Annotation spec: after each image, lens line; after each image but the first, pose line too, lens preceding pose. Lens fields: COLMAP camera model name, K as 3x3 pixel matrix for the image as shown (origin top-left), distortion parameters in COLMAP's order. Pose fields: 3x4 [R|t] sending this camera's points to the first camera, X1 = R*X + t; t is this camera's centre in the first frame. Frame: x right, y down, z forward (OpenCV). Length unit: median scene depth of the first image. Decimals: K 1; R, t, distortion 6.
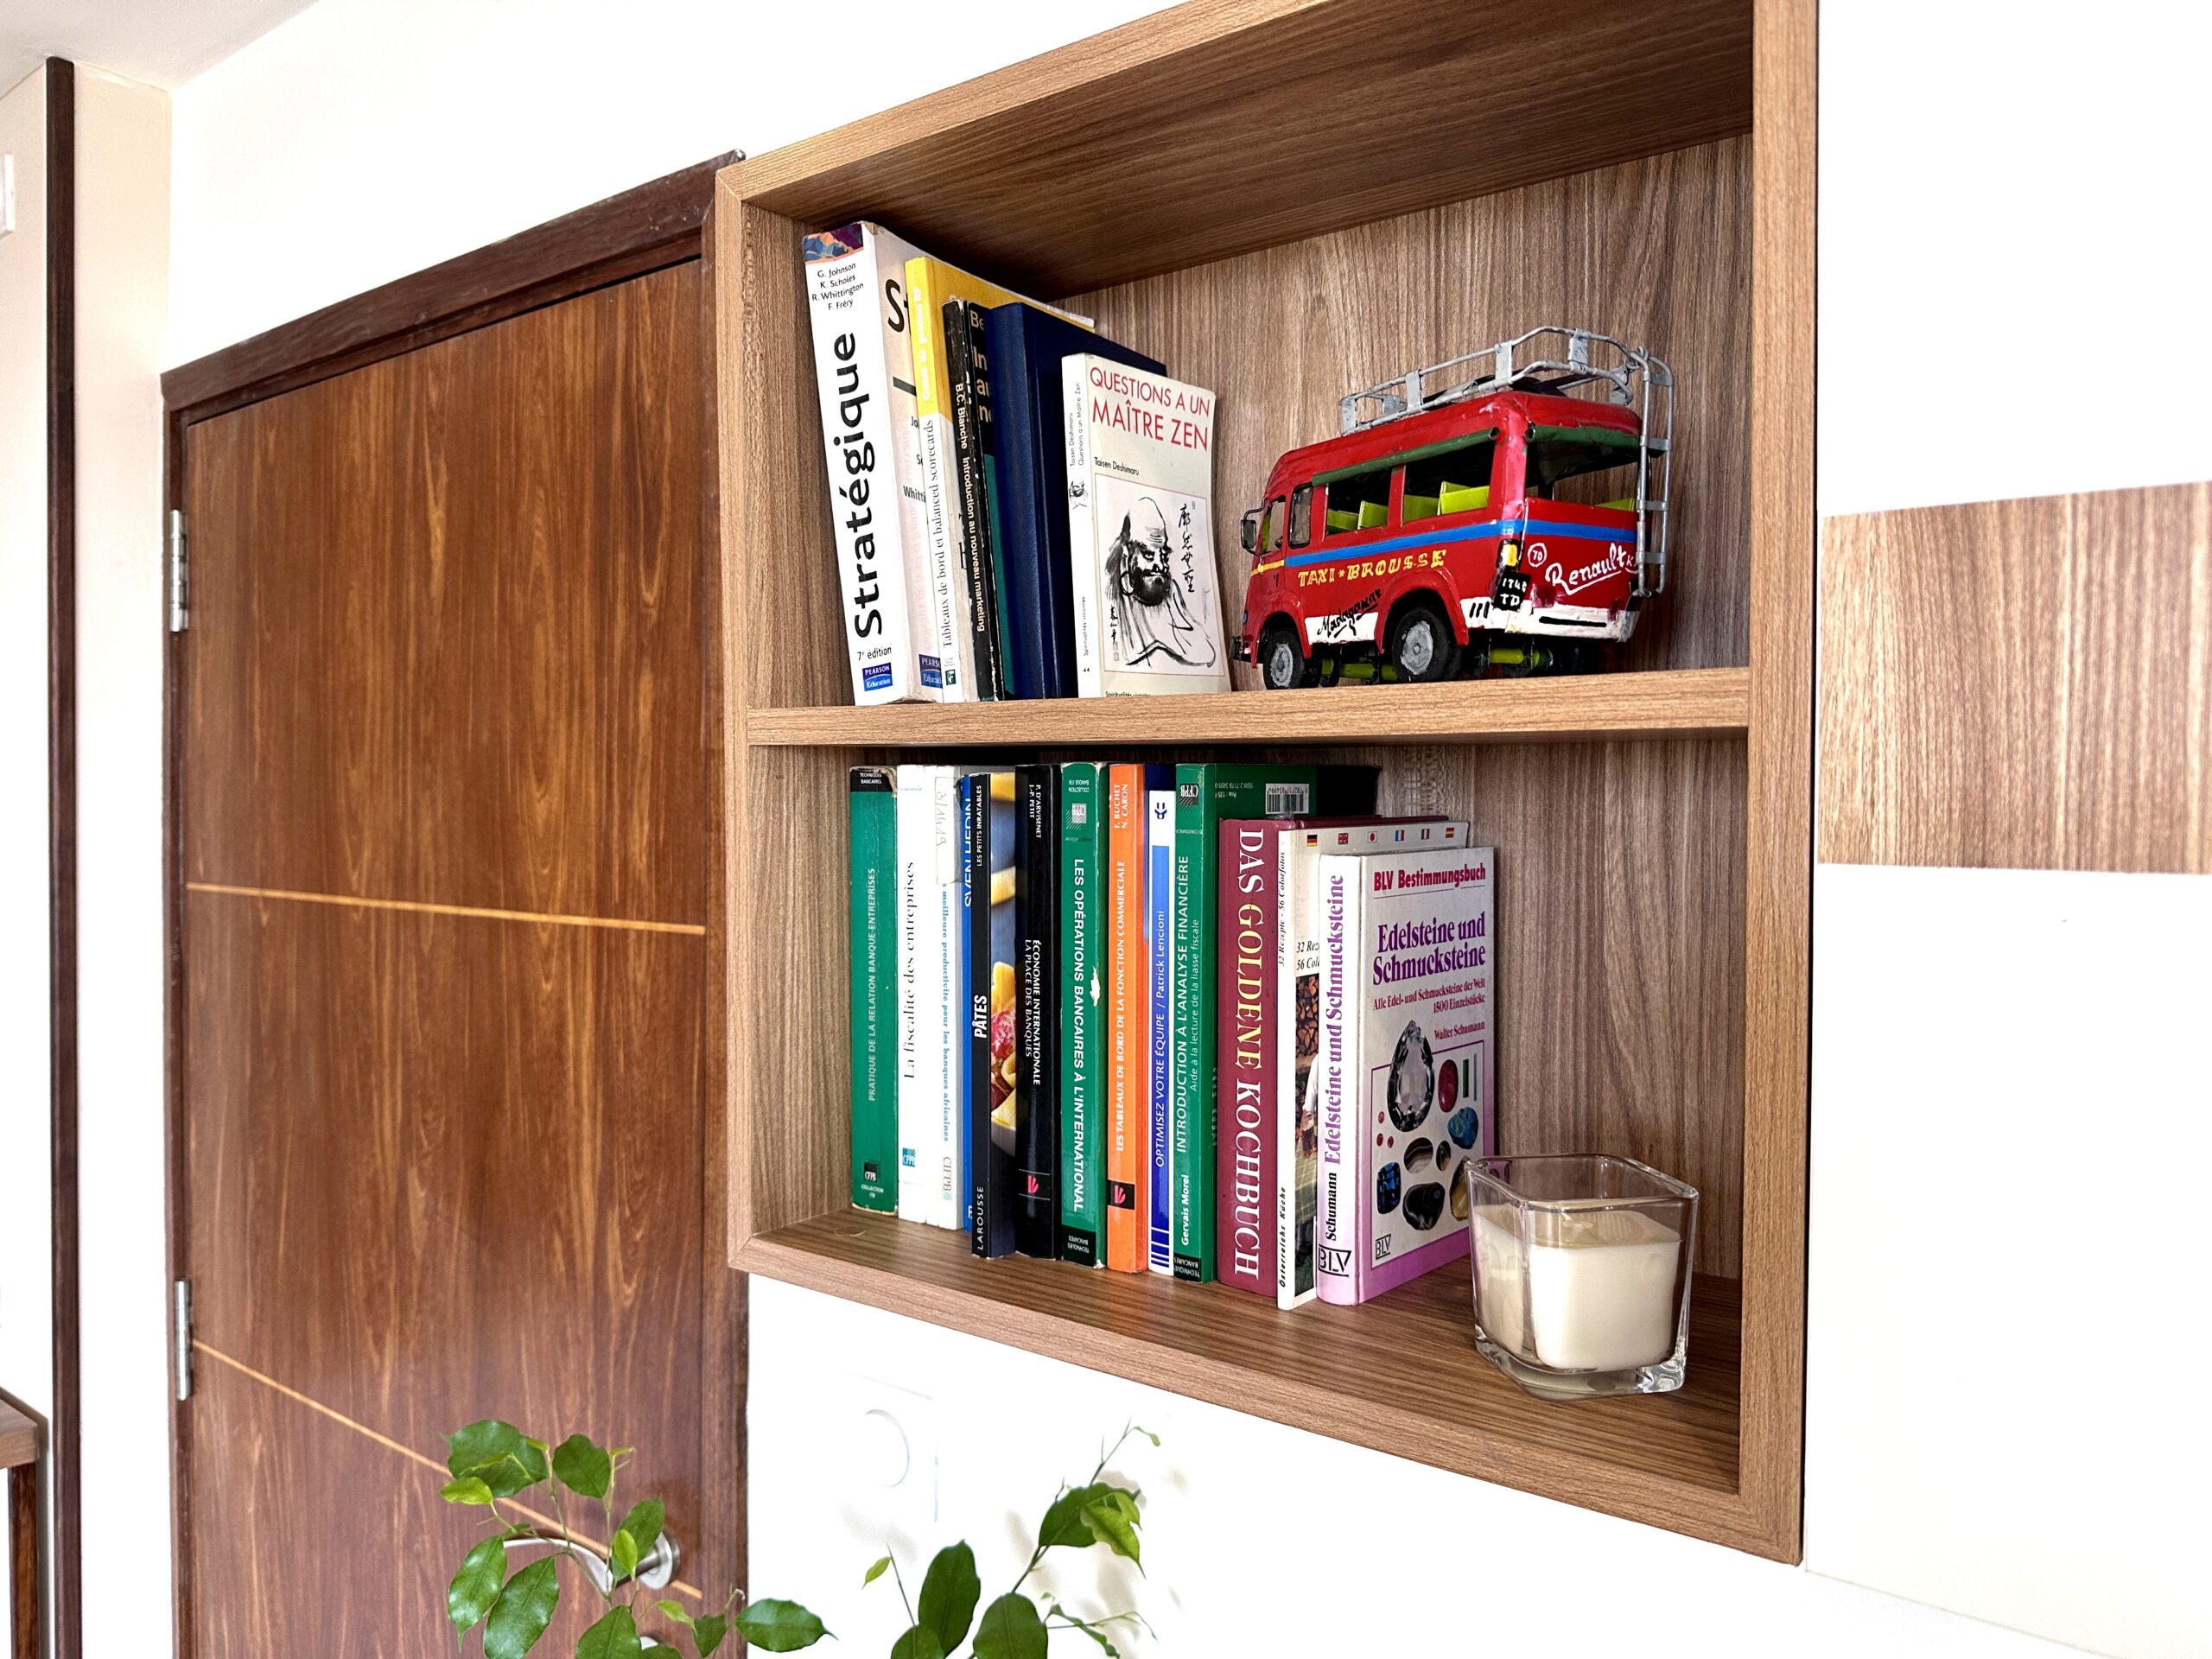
lens RADIAL K [[1547.4, 0, 1105.2], [0, 1547.4, 827.9], [0, 0, 1]] dist [0.034693, -0.039214]
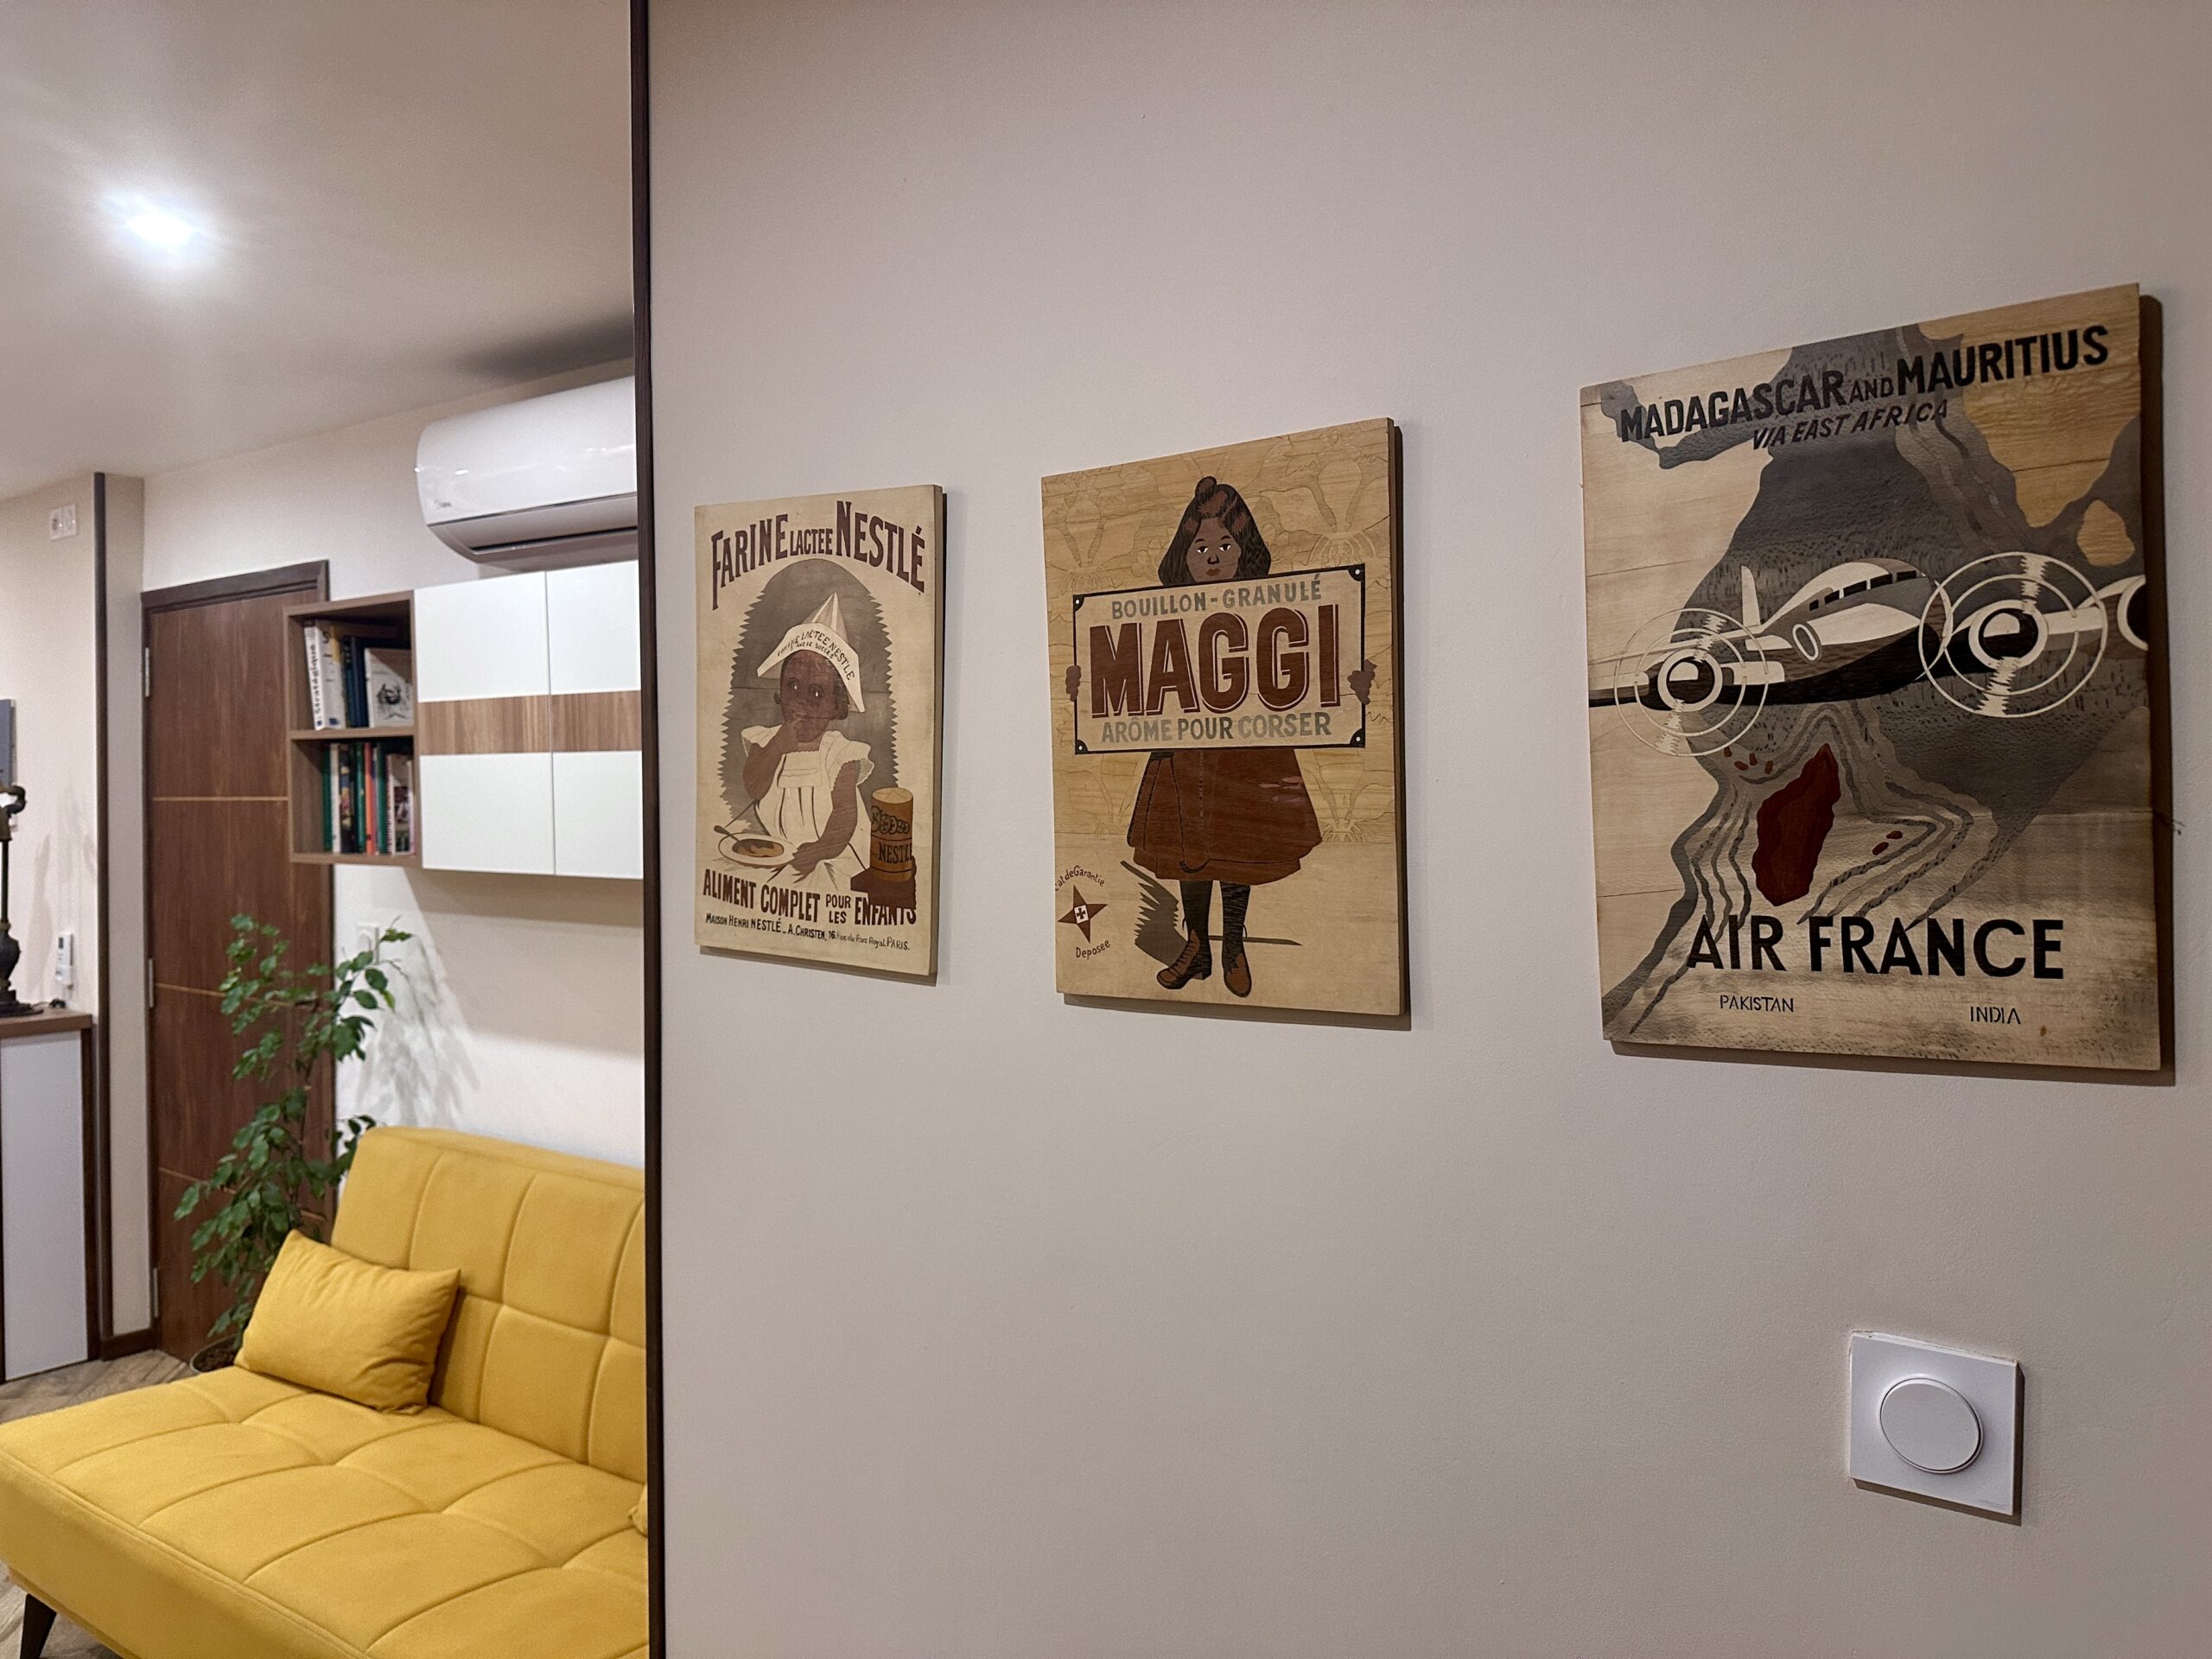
lens RADIAL K [[1547.4, 0, 1106.2], [0, 1547.4, 816.4], [0, 0, 1]] dist [0.034693, -0.039214]
pose [[0.999481, -0.005882, 0.031664, 0.880861], [0.005819, 0.999981, 0.002102, 0.073186], [-0.031676, -0.001916, 0.999496, -1.583800]]
